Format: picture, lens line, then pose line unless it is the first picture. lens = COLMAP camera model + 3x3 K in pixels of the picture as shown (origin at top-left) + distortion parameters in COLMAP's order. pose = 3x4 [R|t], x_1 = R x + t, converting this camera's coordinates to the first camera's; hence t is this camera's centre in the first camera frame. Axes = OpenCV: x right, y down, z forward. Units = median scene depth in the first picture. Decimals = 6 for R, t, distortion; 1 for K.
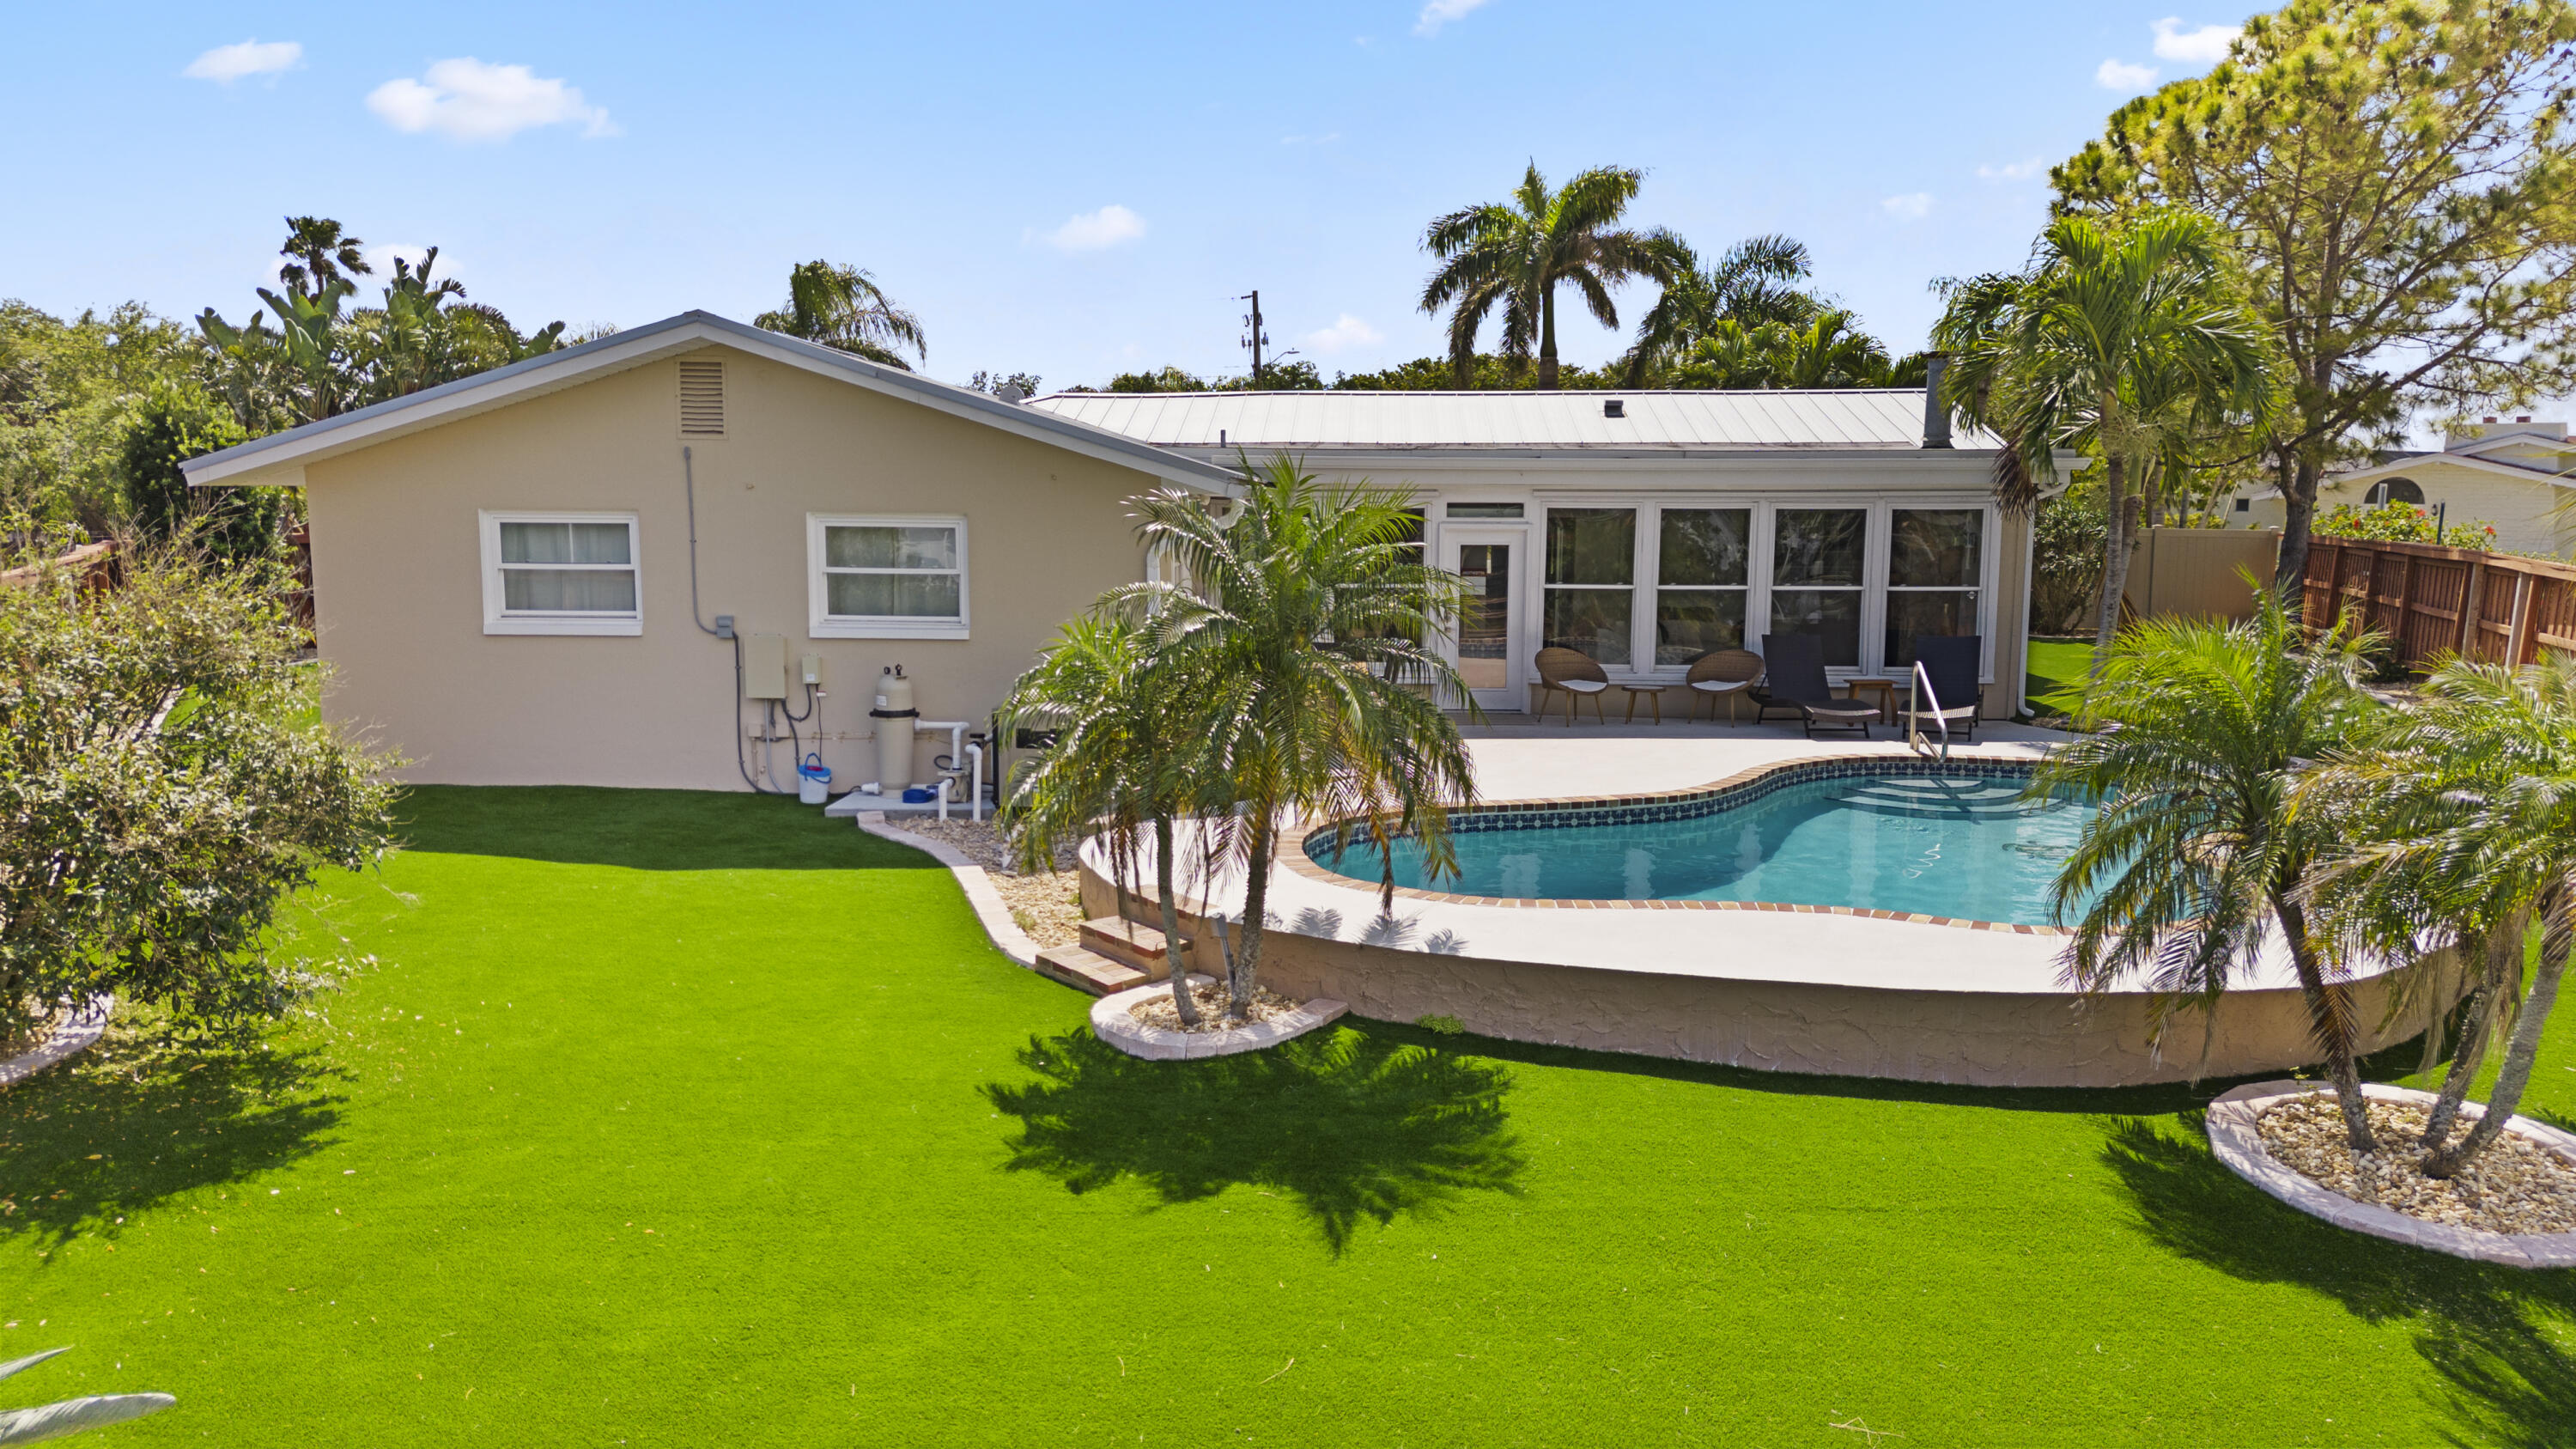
lens RADIAL K [[1788.6, 0, 1288.0], [0, 1788.6, 724.5], [0, 0, 1]] dist [0.073385, -0.068633]
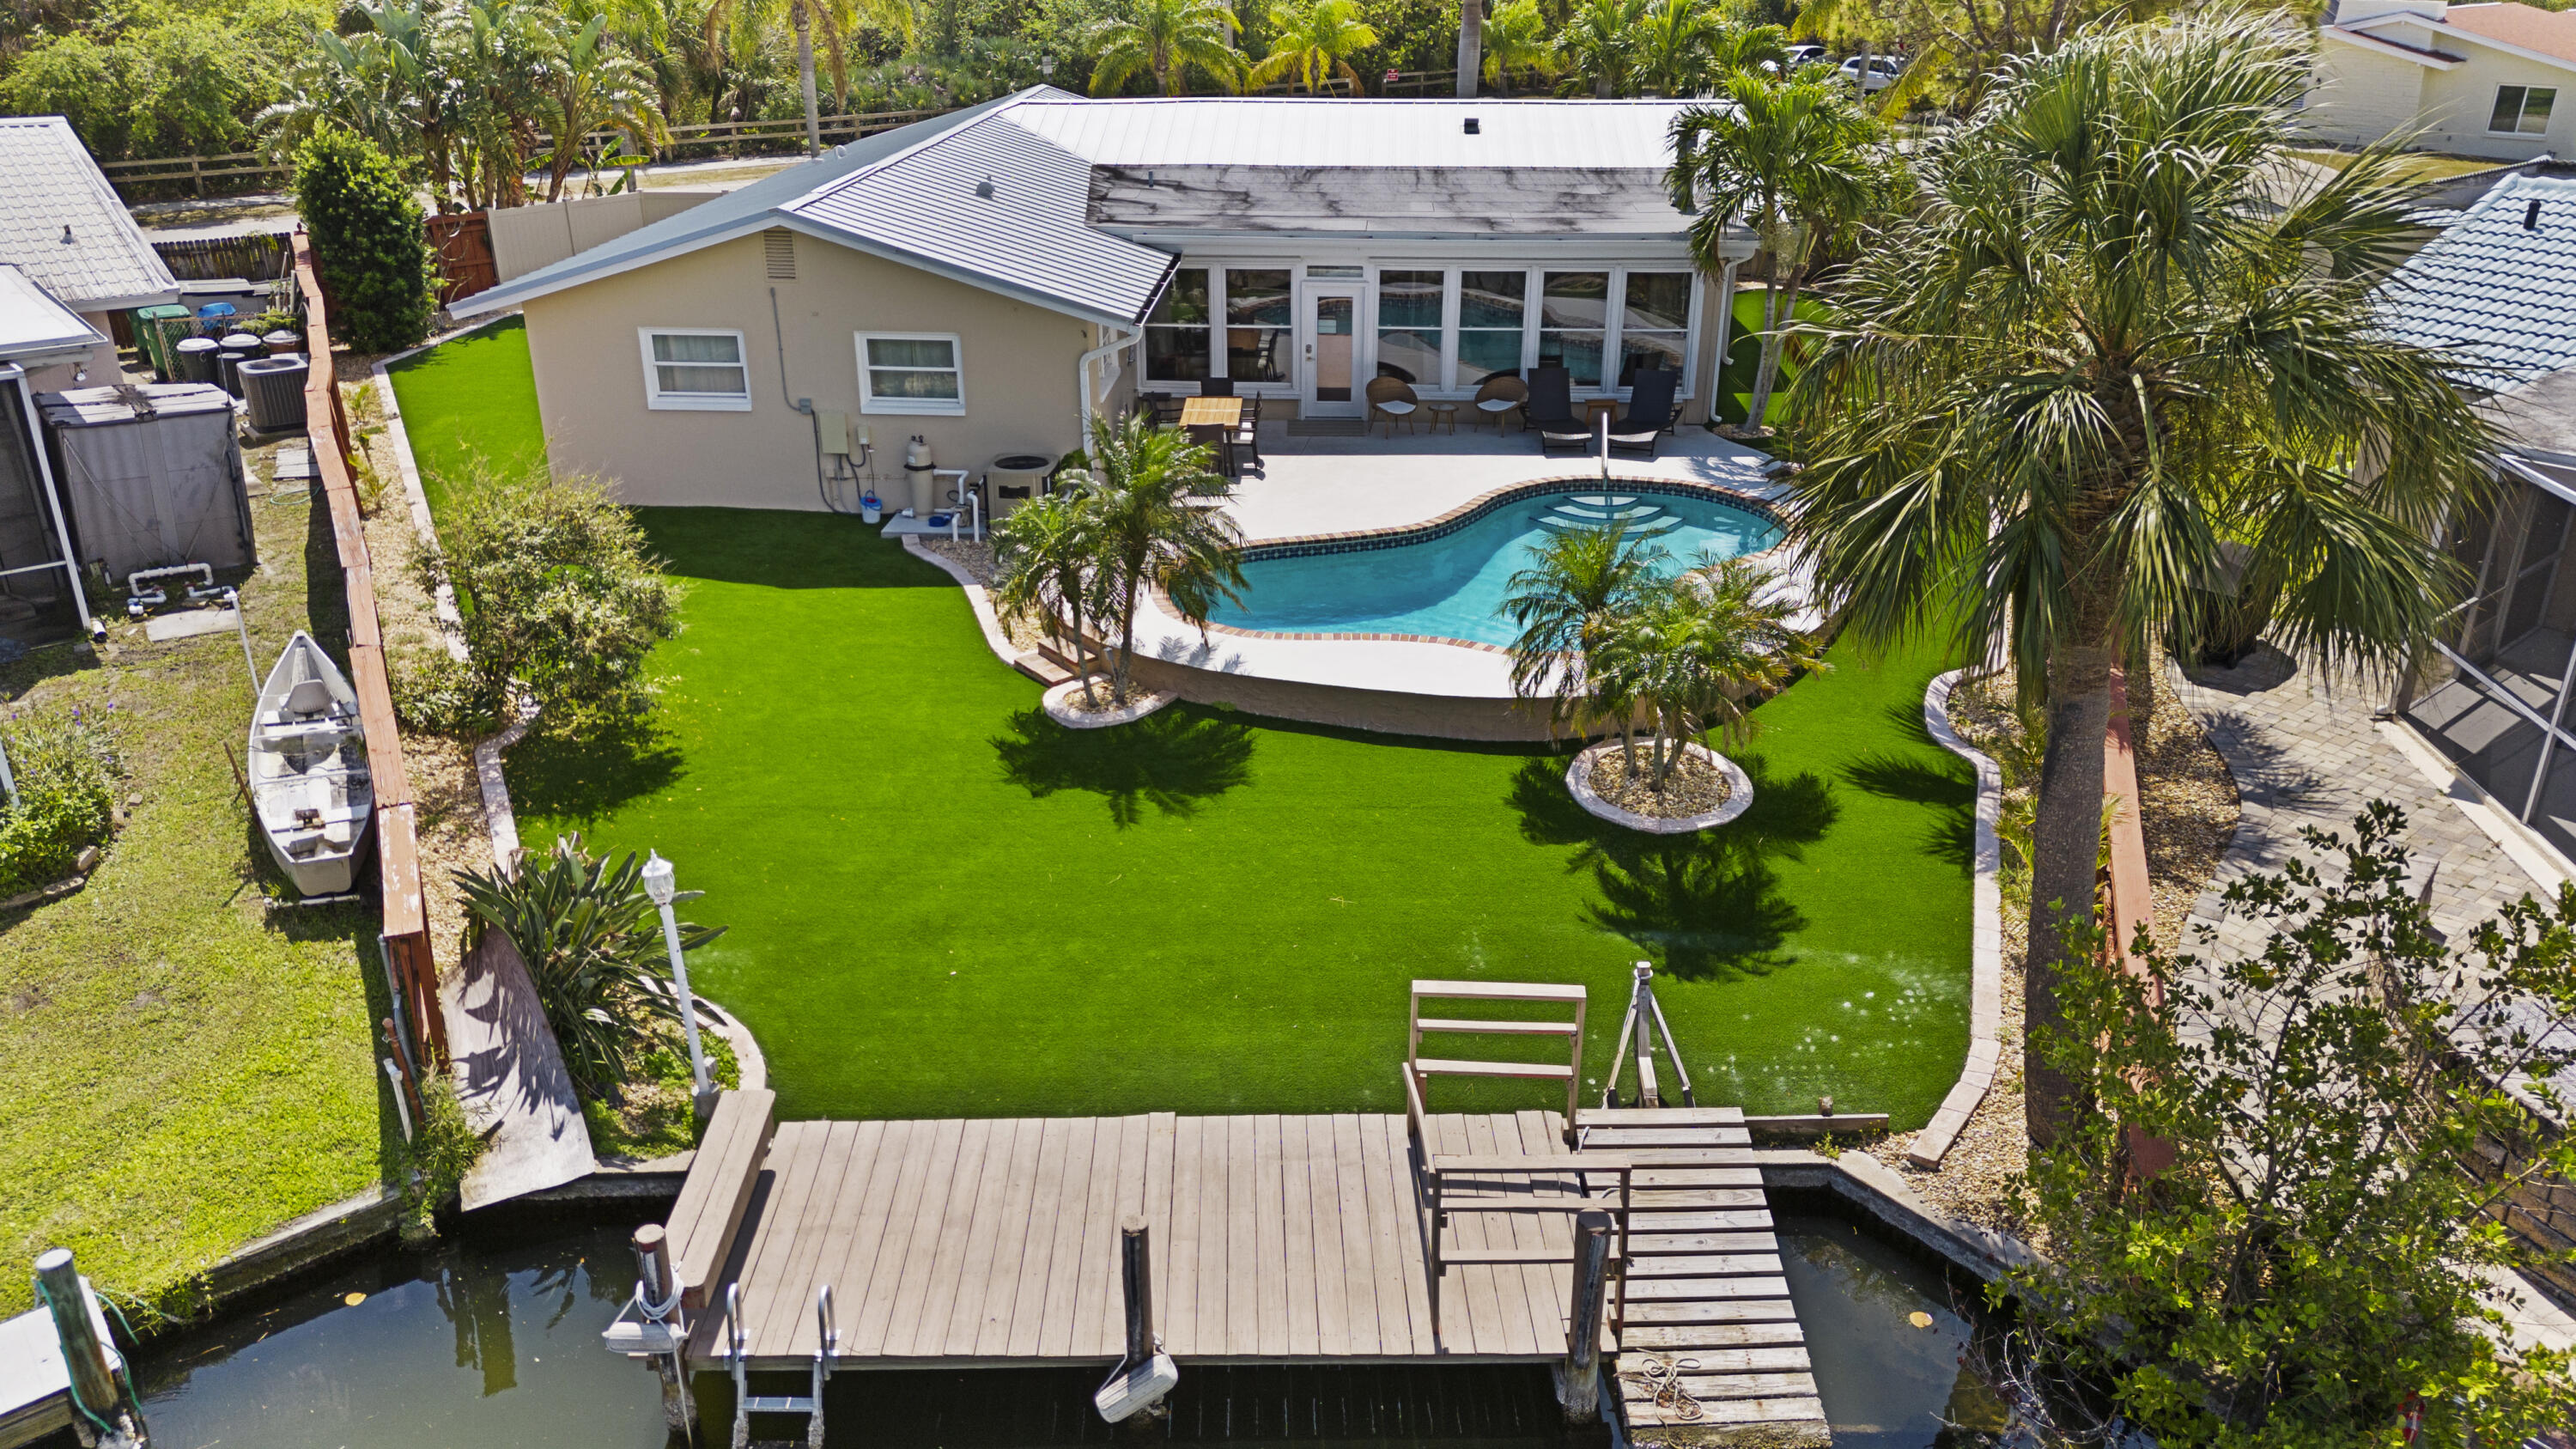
lens RADIAL K [[1881.3, 0, 1288.0], [0, 1881.3, 724.5], [0, 0, 1]] dist [0.068745, 0.001576]
pose [[0.999966, 0.004531, -0.006829, 0.121583], [-0.002371, 0.957593, 0.288116, -0.289348], [0.007845, -0.288090, 0.957571, -0.684930]]
